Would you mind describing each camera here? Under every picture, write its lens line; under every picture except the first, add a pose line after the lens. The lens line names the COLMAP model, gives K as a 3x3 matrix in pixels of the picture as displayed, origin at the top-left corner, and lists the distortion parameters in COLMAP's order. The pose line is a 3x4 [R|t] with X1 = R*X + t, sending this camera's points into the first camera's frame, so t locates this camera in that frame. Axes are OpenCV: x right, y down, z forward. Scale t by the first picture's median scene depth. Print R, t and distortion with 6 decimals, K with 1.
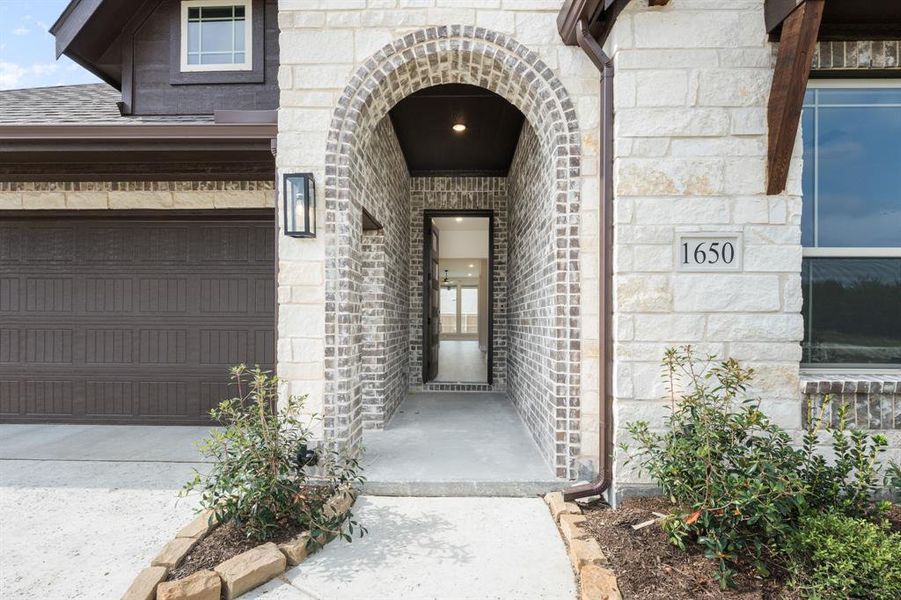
lens RADIAL K [[416.8, 0, 450.1], [0, 416.8, 293.5], [0, 0, 1]] dist [0.000417, 0.000162]
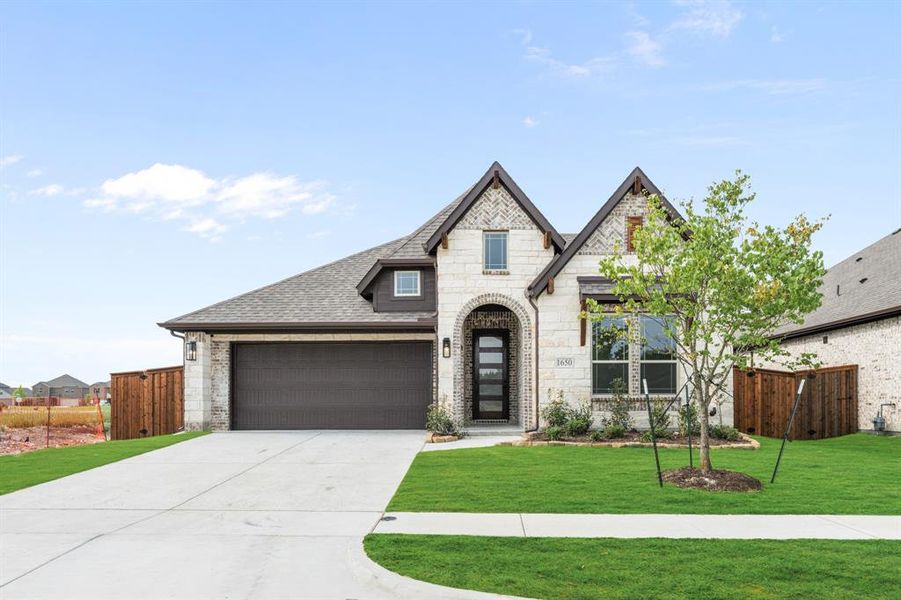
lens RADIAL K [[619.4, 0, 456.8], [0, 619.4, 323.6], [0, 0, 1]] dist [-0.005412, 0.001158]
pose [[0.999923, -0.008643, -0.008952, -0.231720], [0.008022, 0.997700, -0.067309, -0.071750], [0.009513, 0.067232, 0.997692, -3.901587]]
